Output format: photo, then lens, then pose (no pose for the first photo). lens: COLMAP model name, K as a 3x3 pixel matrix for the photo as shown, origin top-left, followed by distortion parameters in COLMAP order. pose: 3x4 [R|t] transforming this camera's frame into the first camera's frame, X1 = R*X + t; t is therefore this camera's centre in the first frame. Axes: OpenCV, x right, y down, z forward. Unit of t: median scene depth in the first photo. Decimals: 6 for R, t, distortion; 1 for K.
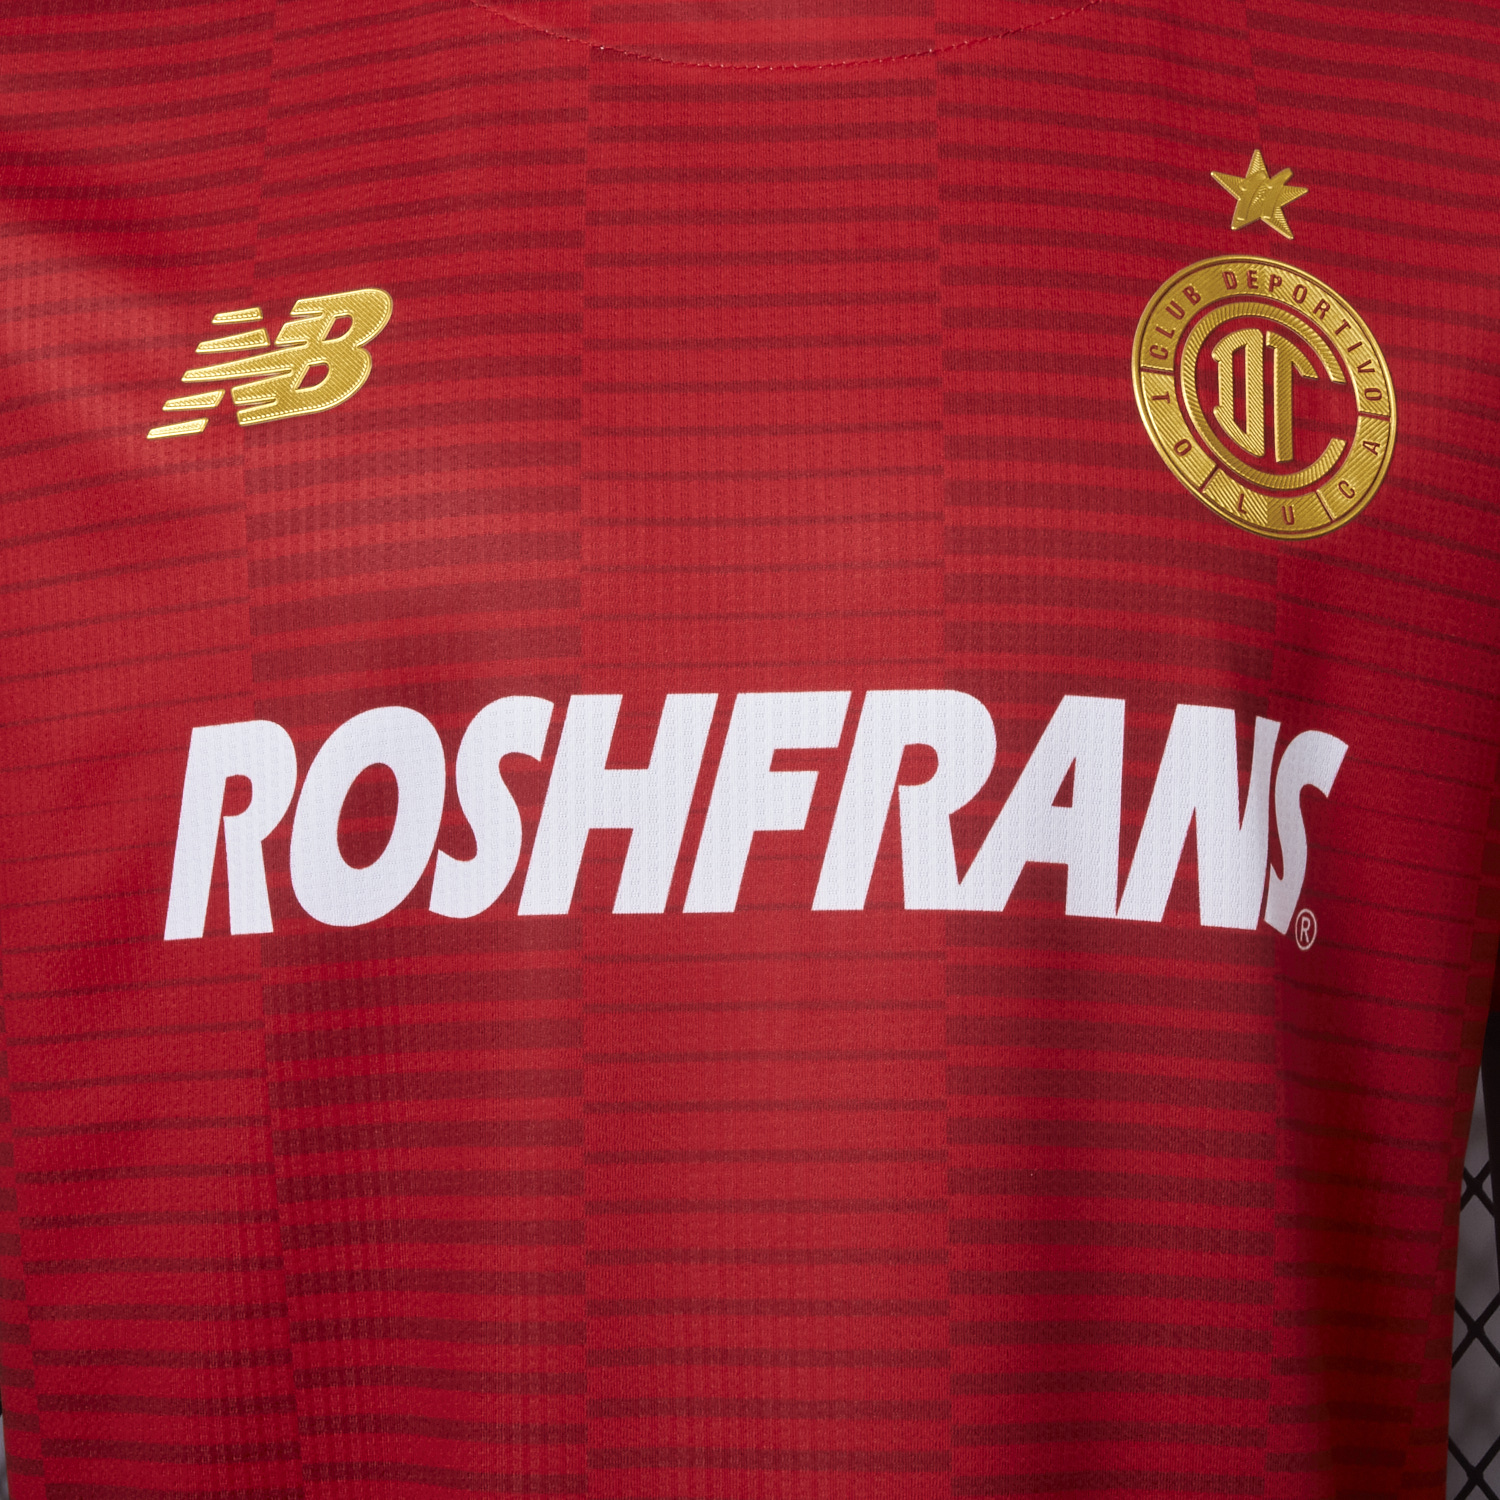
lens RADIAL K [[3380.8, 0, 750.0], [0, 3380.8, 750.0], [0, 0, 1]] dist [-0.063188, 0.146496]
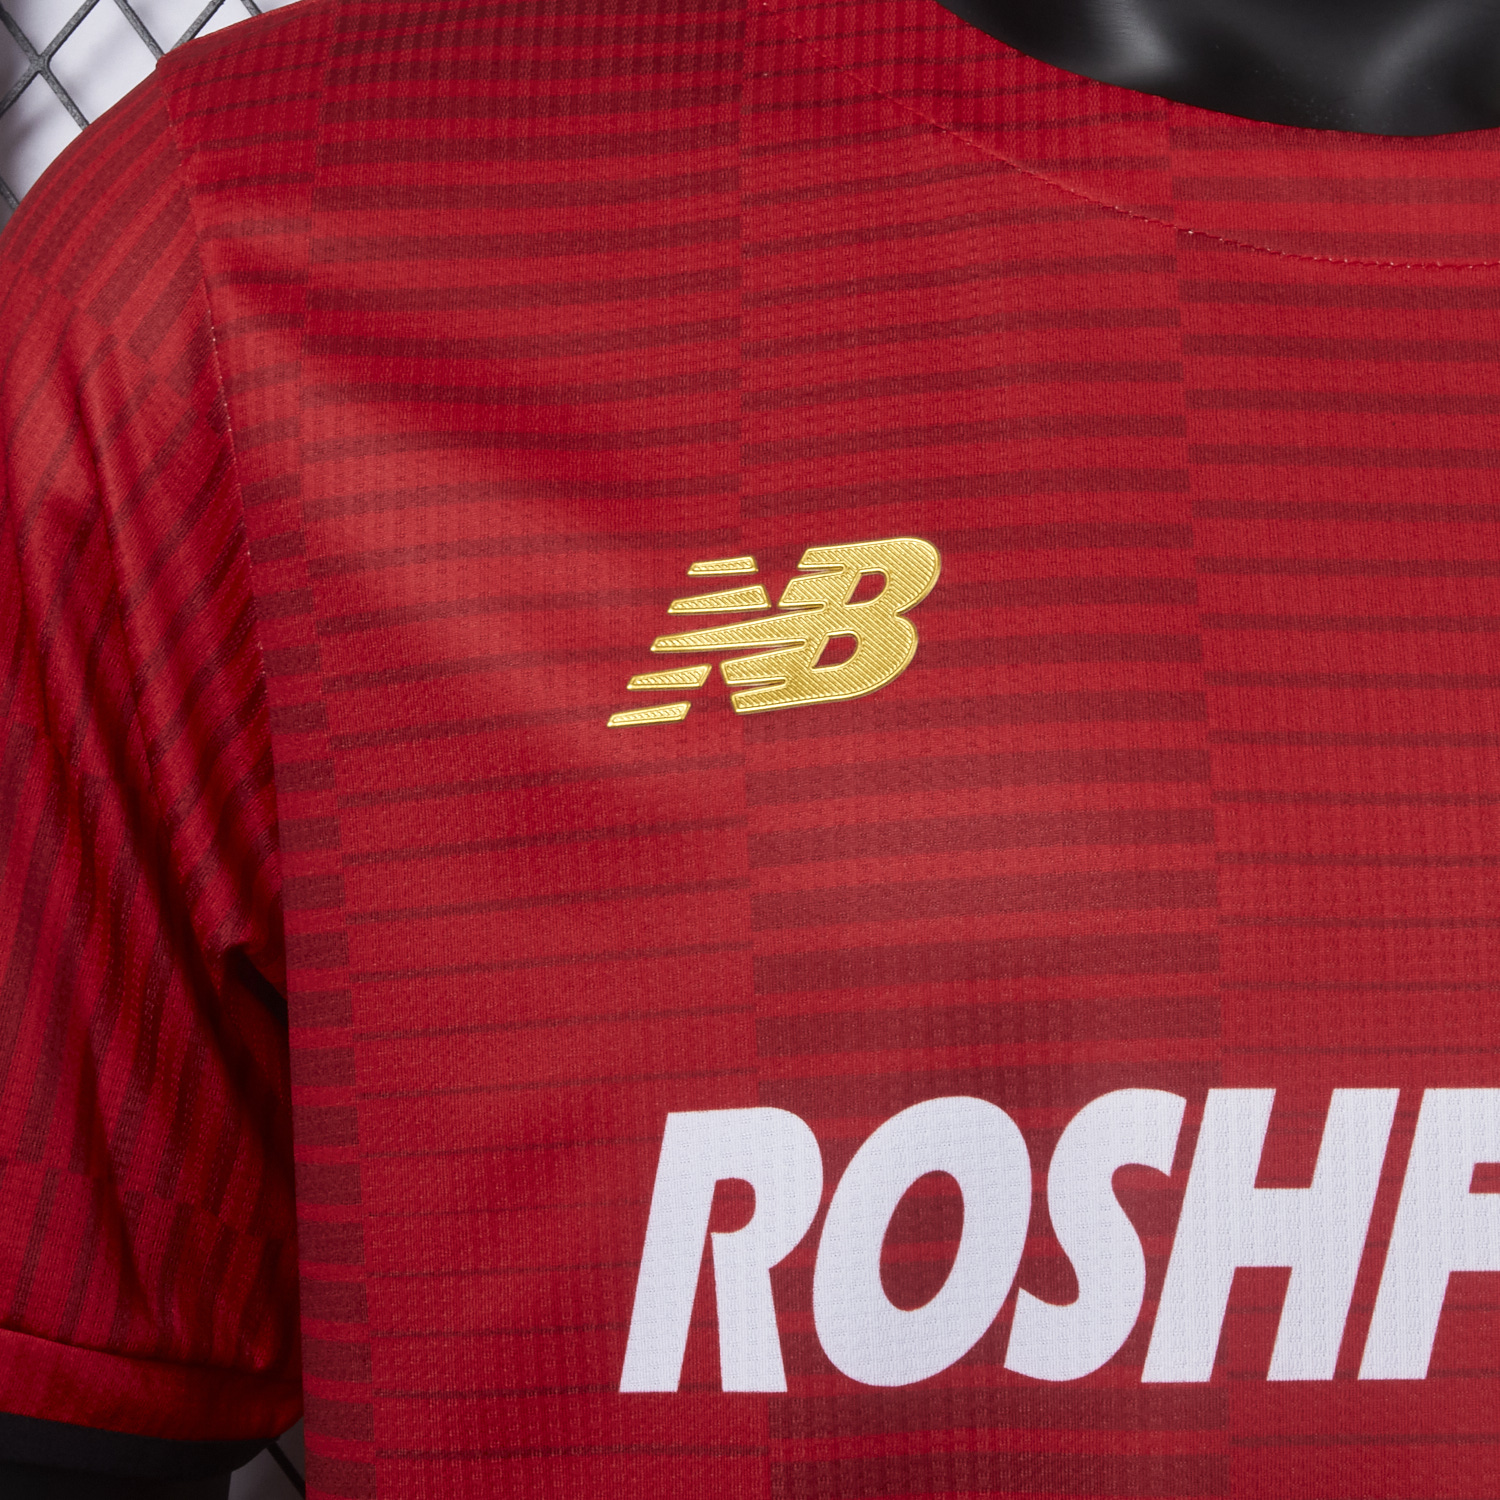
lens RADIAL K [[3380.8, 0, 750.0], [0, 3380.8, 750.0], [0, 0, 1]] dist [-0.063188, 0.146496]
pose [[0.996079, 0.018846, 0.086435, -0.214662], [-0.015941, 0.999289, -0.034169, -0.062366], [-0.087018, 0.032657, 0.995671, 0.245451]]
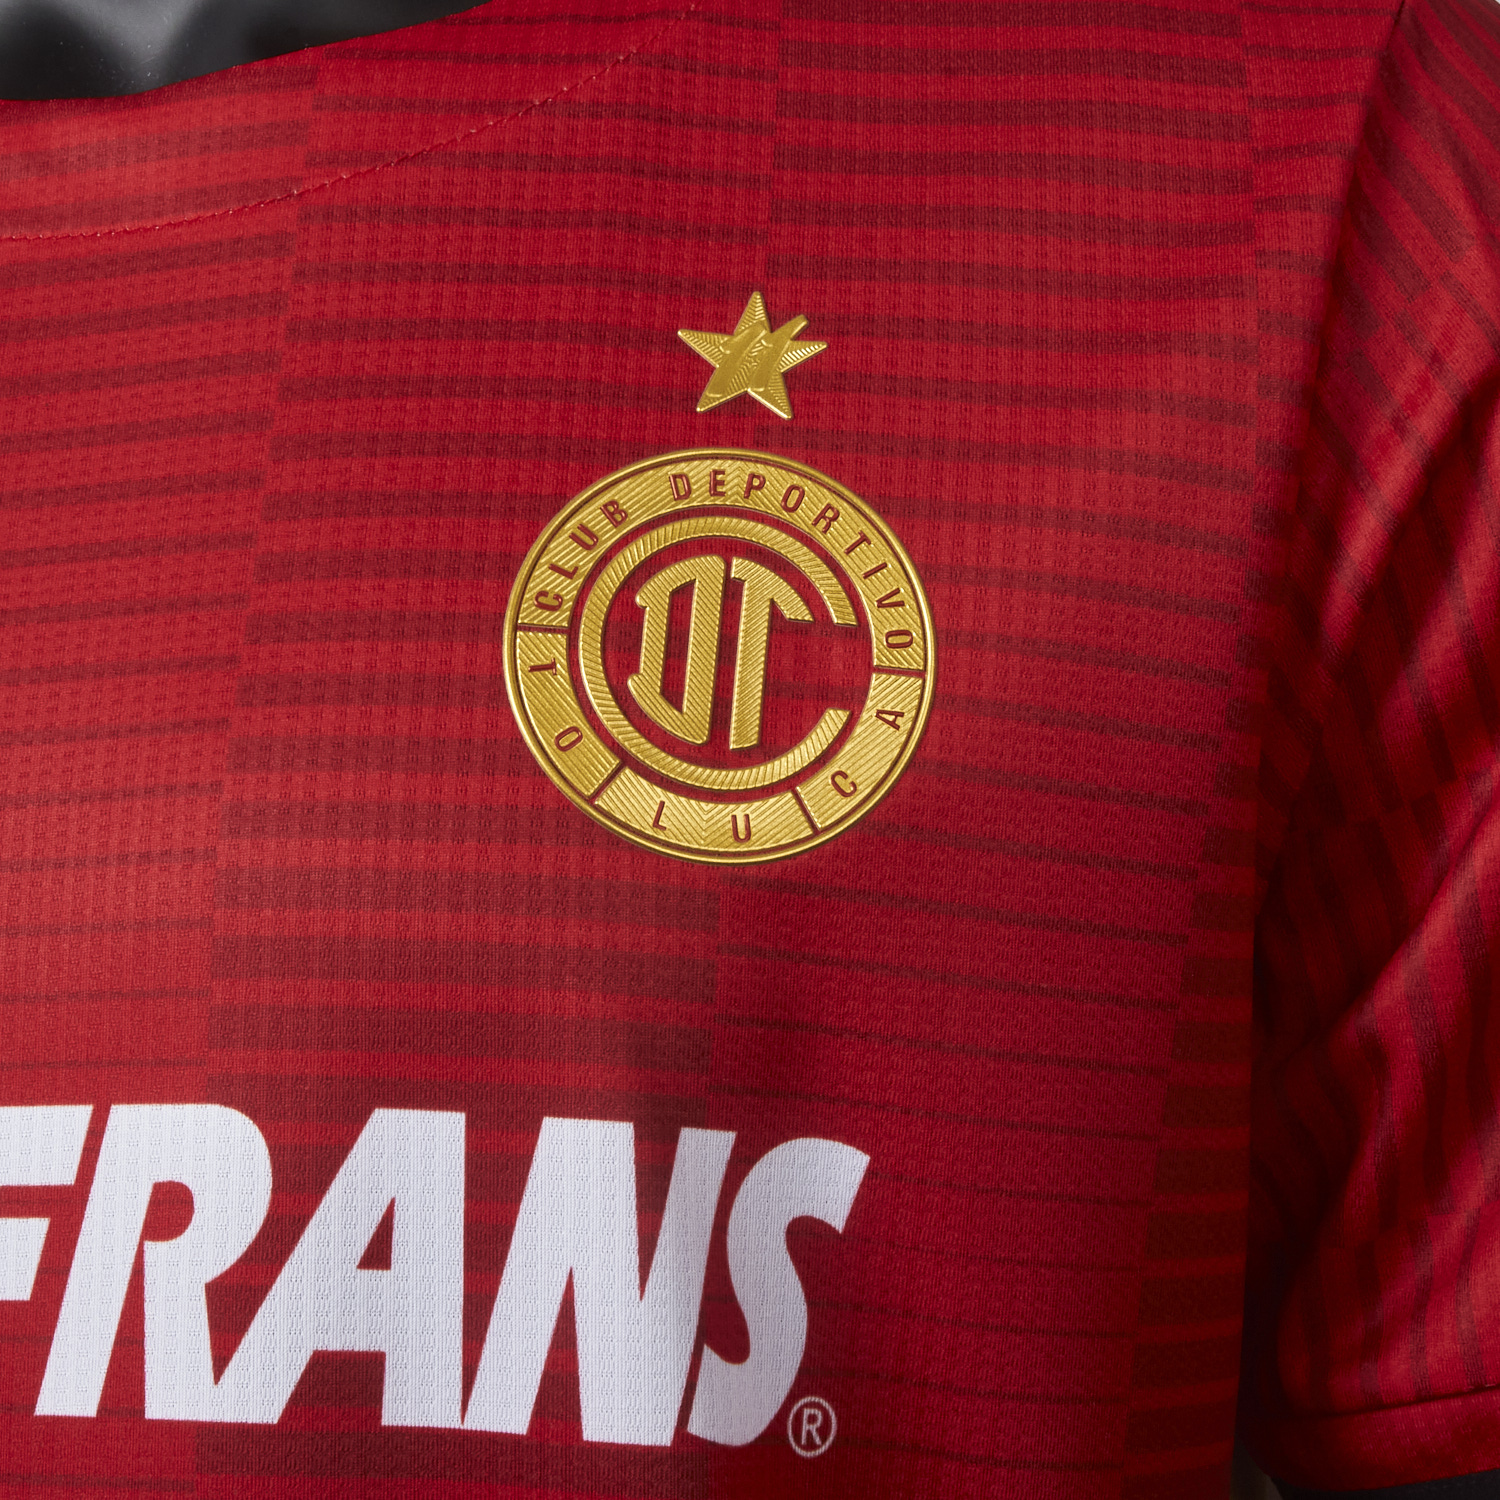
lens RADIAL K [[3380.8, 0, 750.0], [0, 3380.8, 750.0], [0, 0, 1]] dist [-0.063188, 0.146496]
pose [[0.961132, -0.036207, -0.273706, 0.347341], [0.029868, 0.999181, -0.027293, -0.066181], [0.274470, 0.018057, 0.961426, 0.338328]]
